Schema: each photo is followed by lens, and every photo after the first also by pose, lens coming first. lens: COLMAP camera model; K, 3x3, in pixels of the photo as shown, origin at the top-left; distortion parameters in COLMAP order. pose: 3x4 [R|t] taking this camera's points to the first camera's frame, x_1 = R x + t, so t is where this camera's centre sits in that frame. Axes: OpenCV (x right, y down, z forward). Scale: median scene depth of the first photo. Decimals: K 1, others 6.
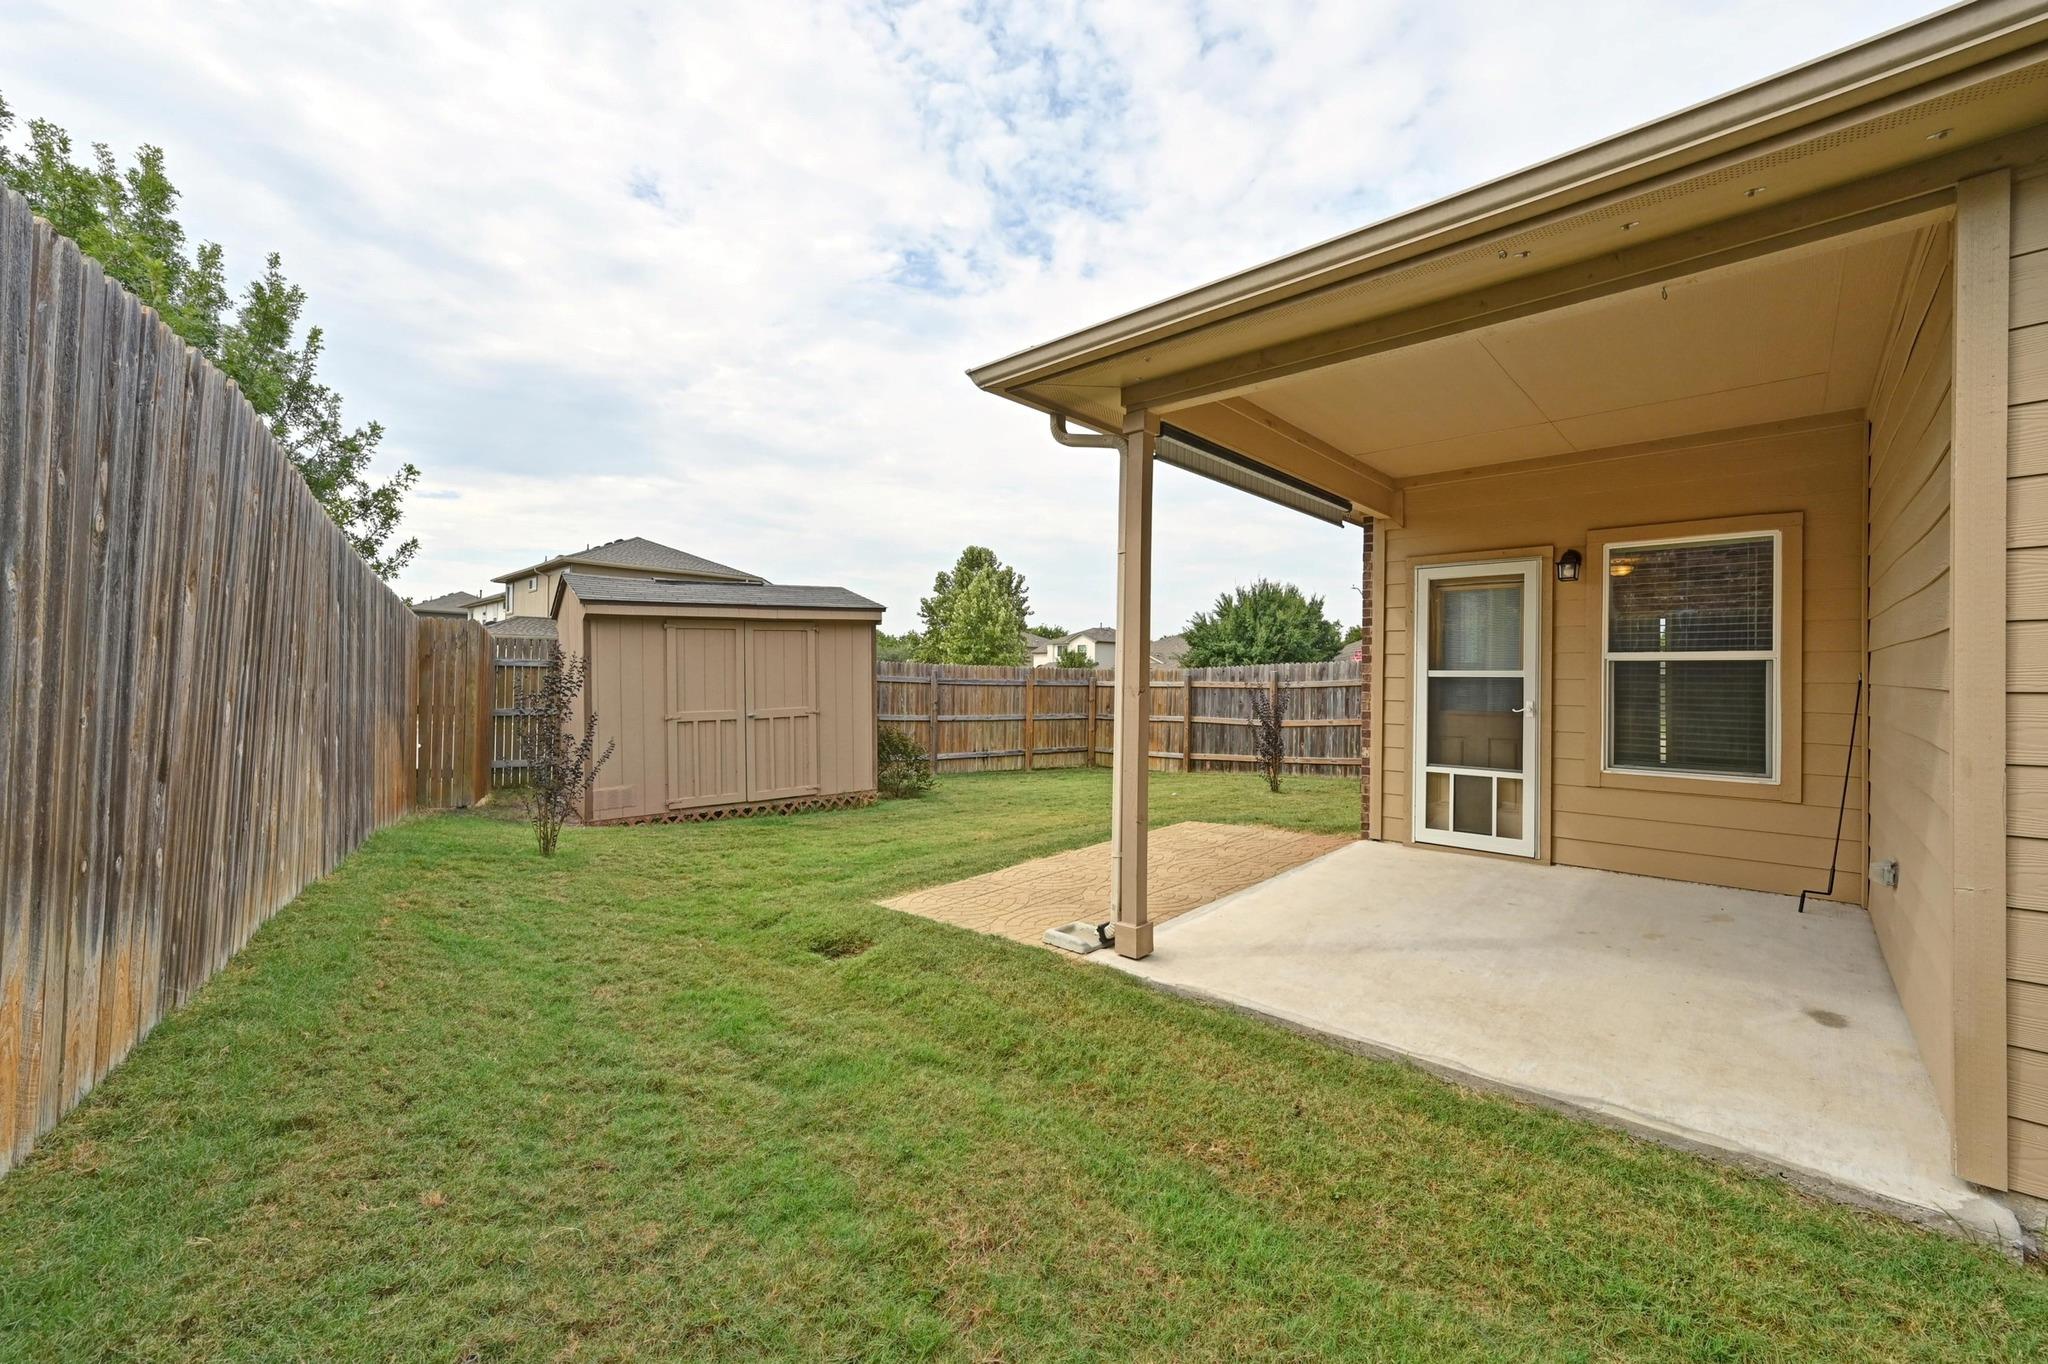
lens RADIAL K [[854.1, 0, 1035.5], [0, 854.1, 675.6], [0, 0, 1]] dist [-0.001130, -0.000026]
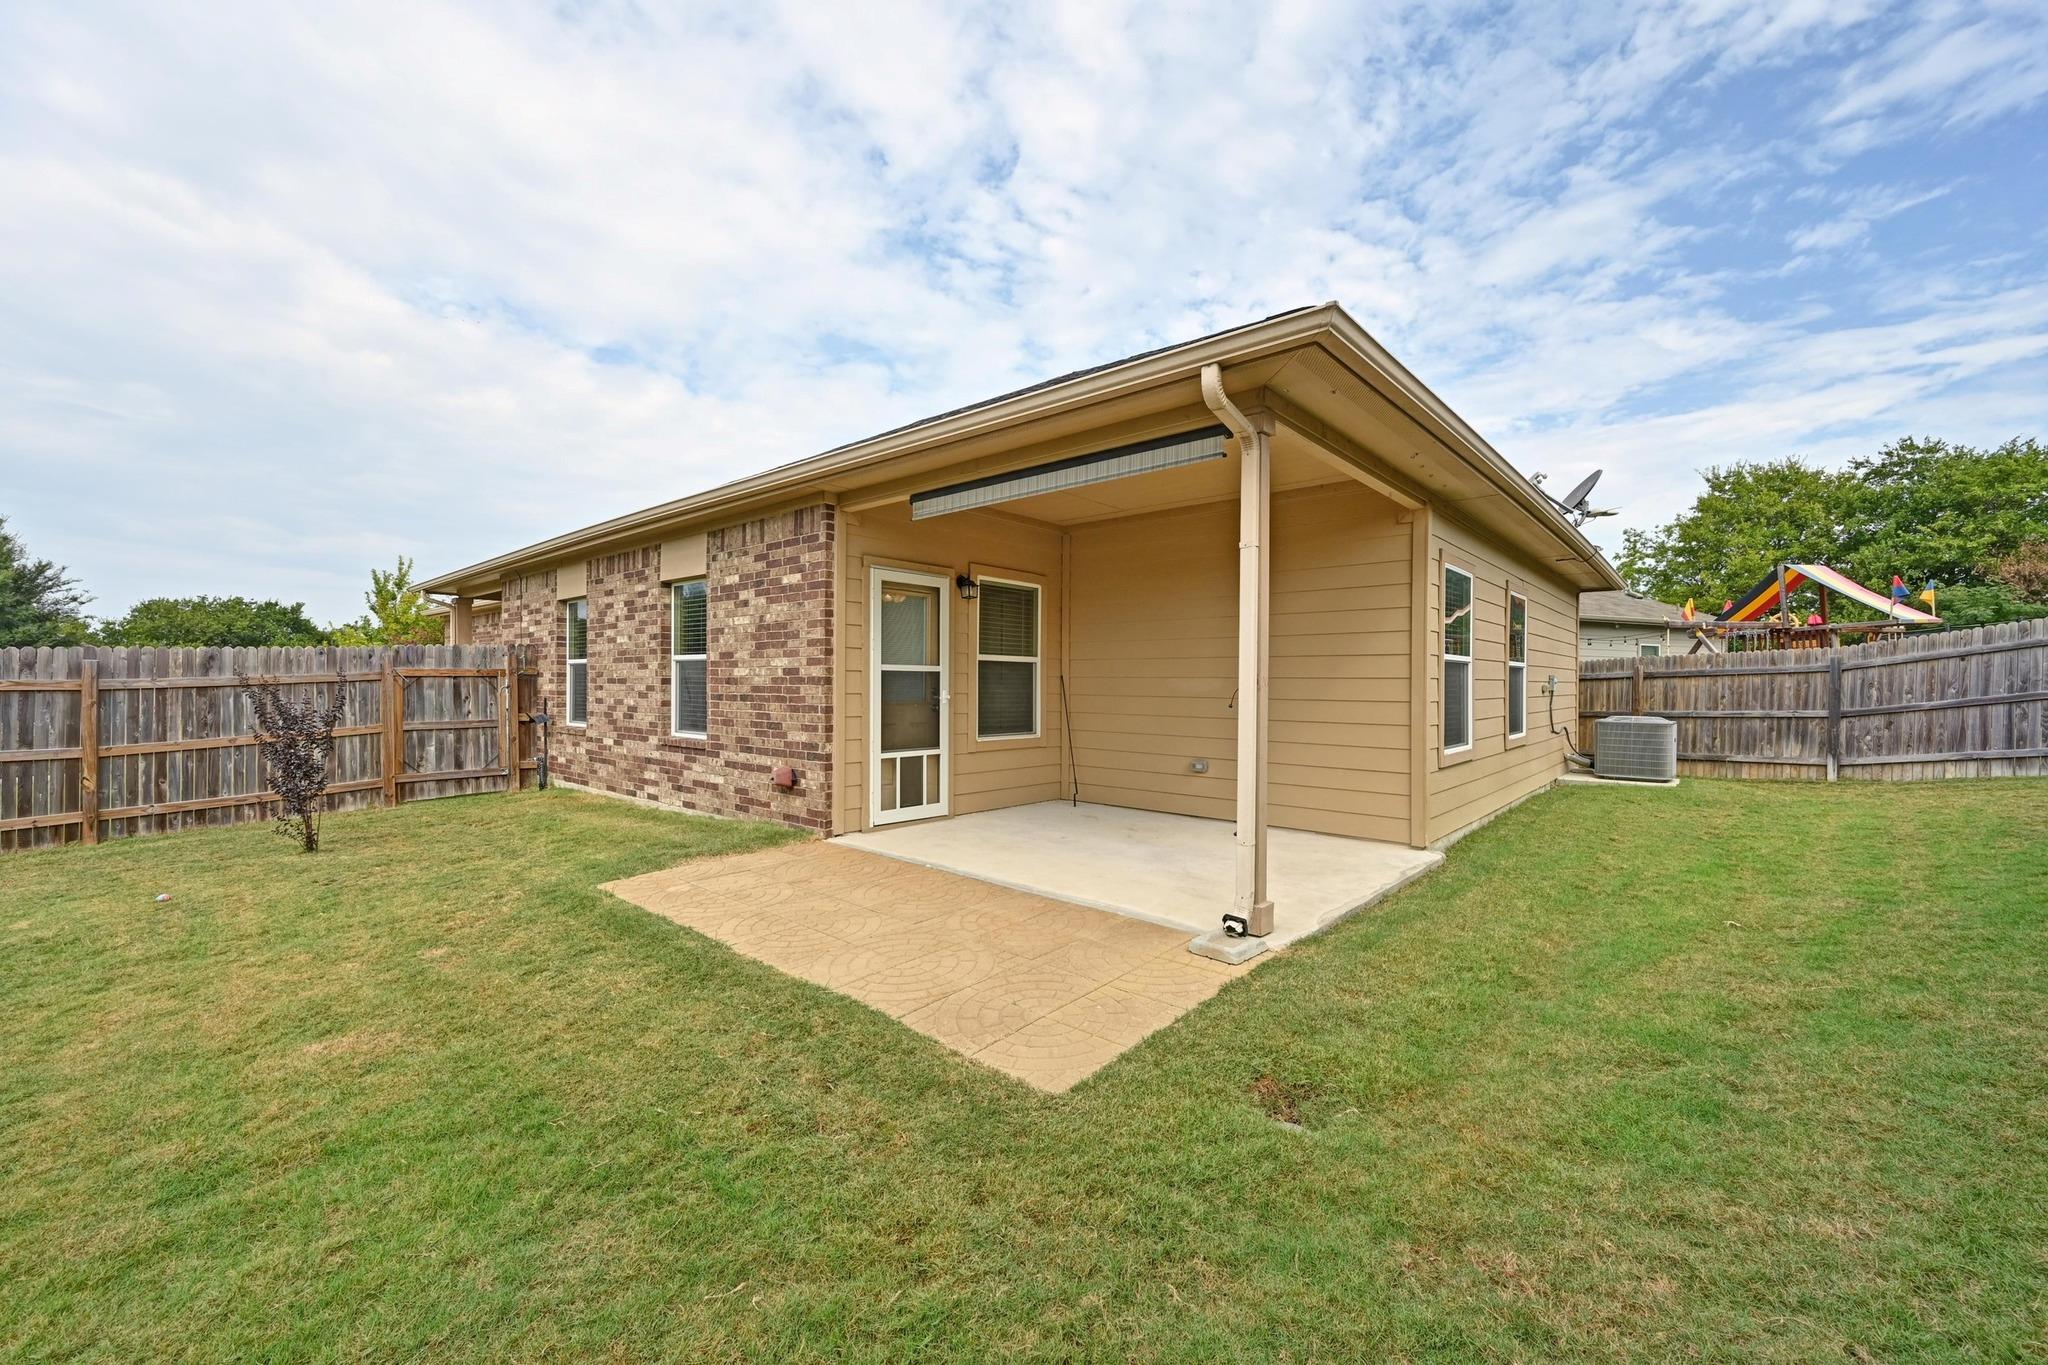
lens RADIAL K [[810.6, 0, 1024.5], [0, 810.6, 684.7], [0, 0, 1]] dist [0.000594, 0.000071]
pose [[-0.008323, -0.006489, 0.999944, -0.561606], [-0.004046, 0.999971, 0.006455, 0.011980], [-0.999957, -0.003992, -0.008349, 0.825356]]
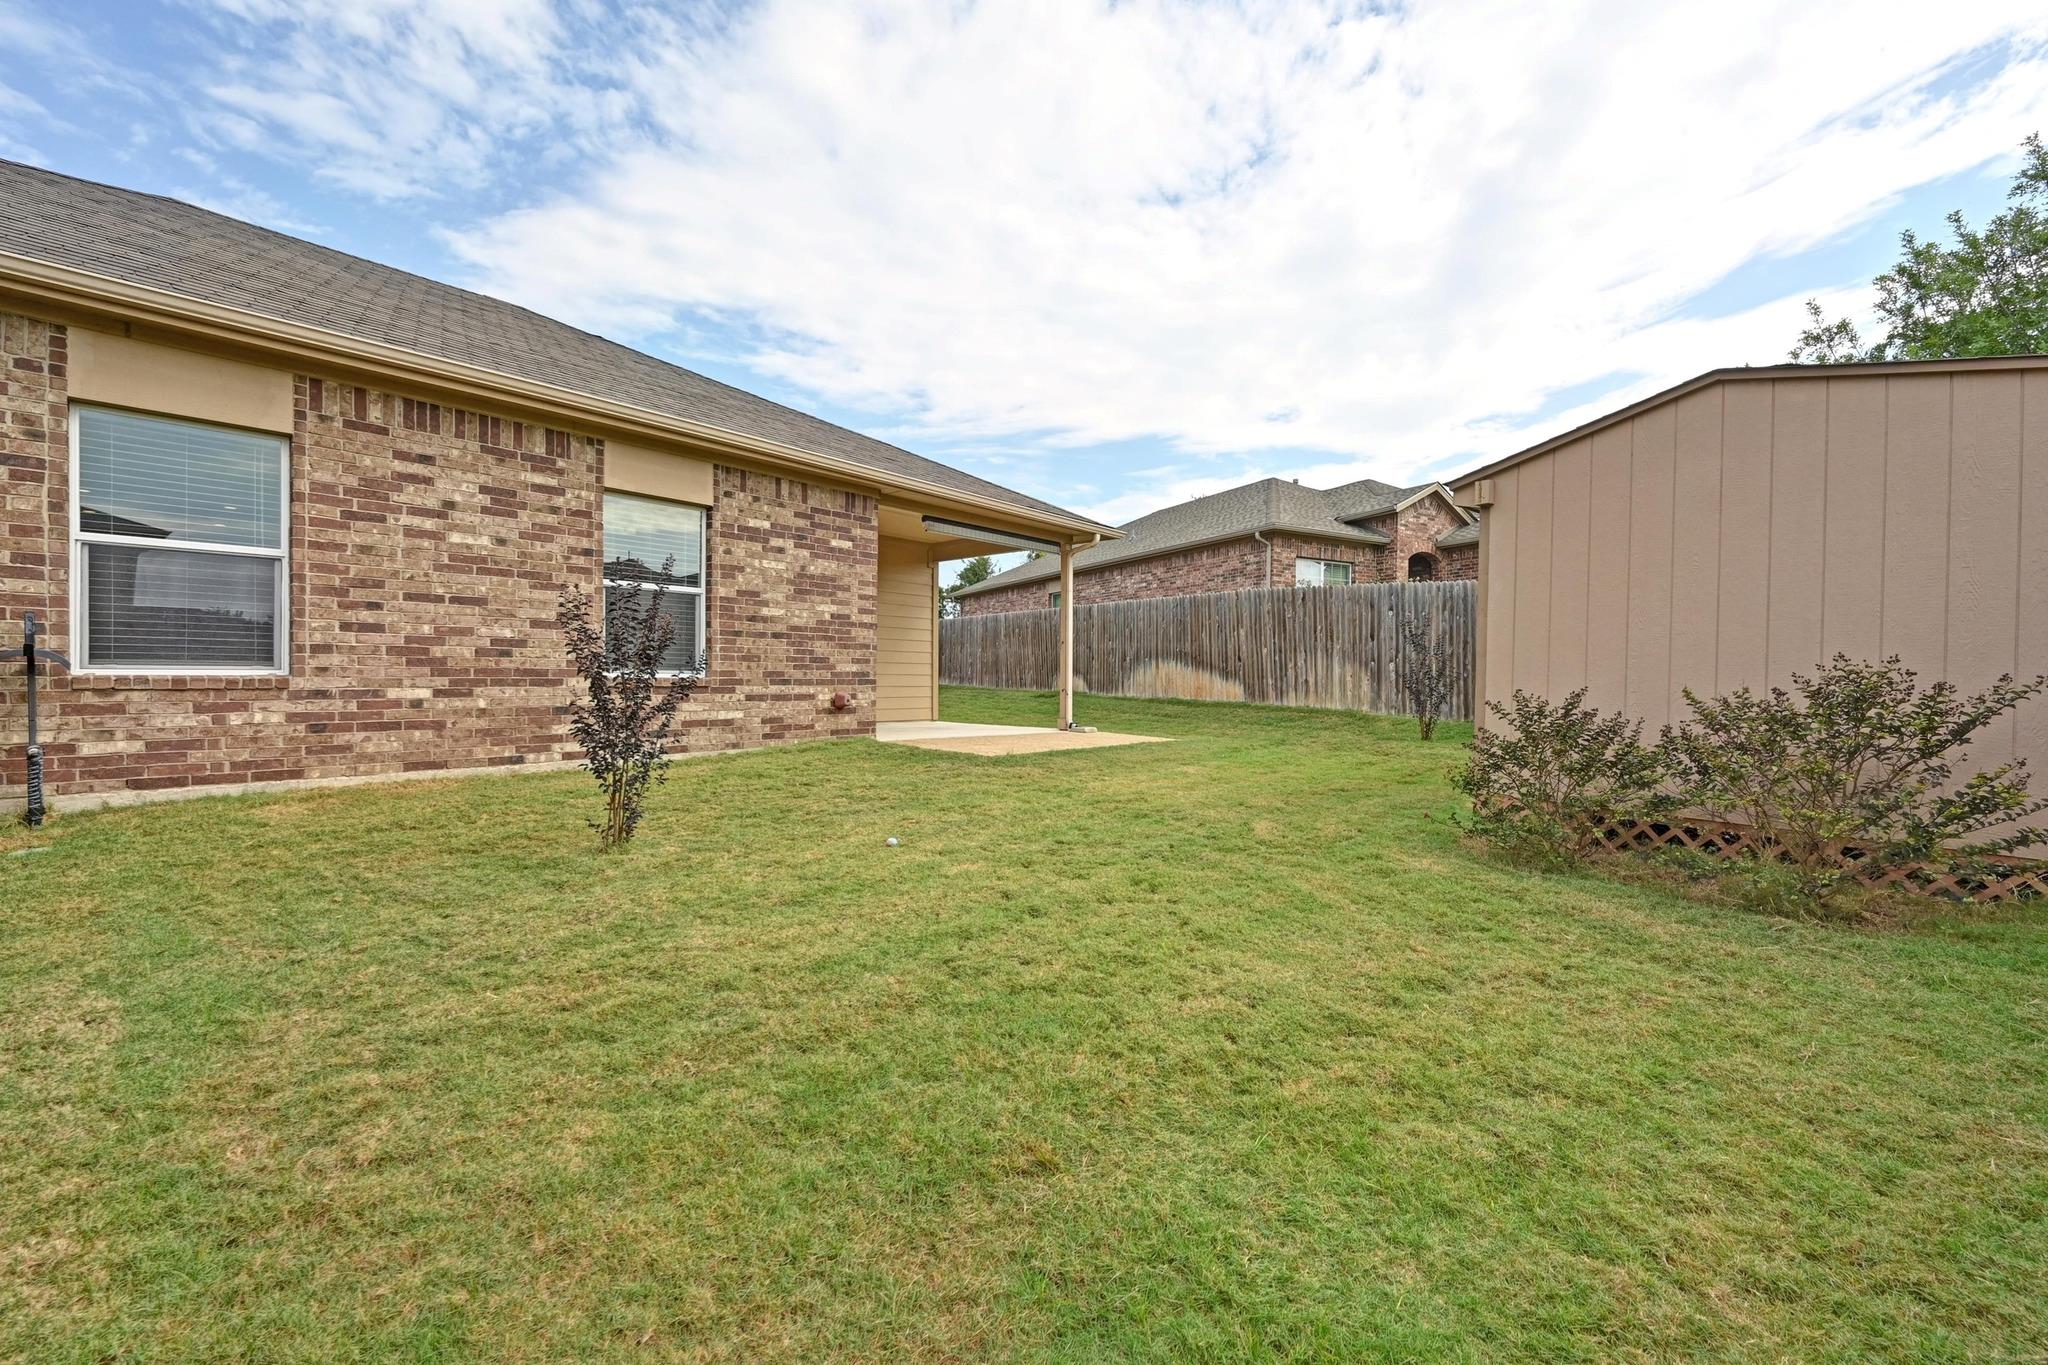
lens RADIAL K [[812.5, 0, 1020.8], [0, 812.5, 680.2], [0, 0, 1]] dist [0.000235, 0.000423]
pose [[-0.999839, -0.015555, -0.008925, 0.208287], [-0.015620, 0.999852, 0.007232, 0.093311], [0.008811, 0.007370, -0.999934, 2.467115]]
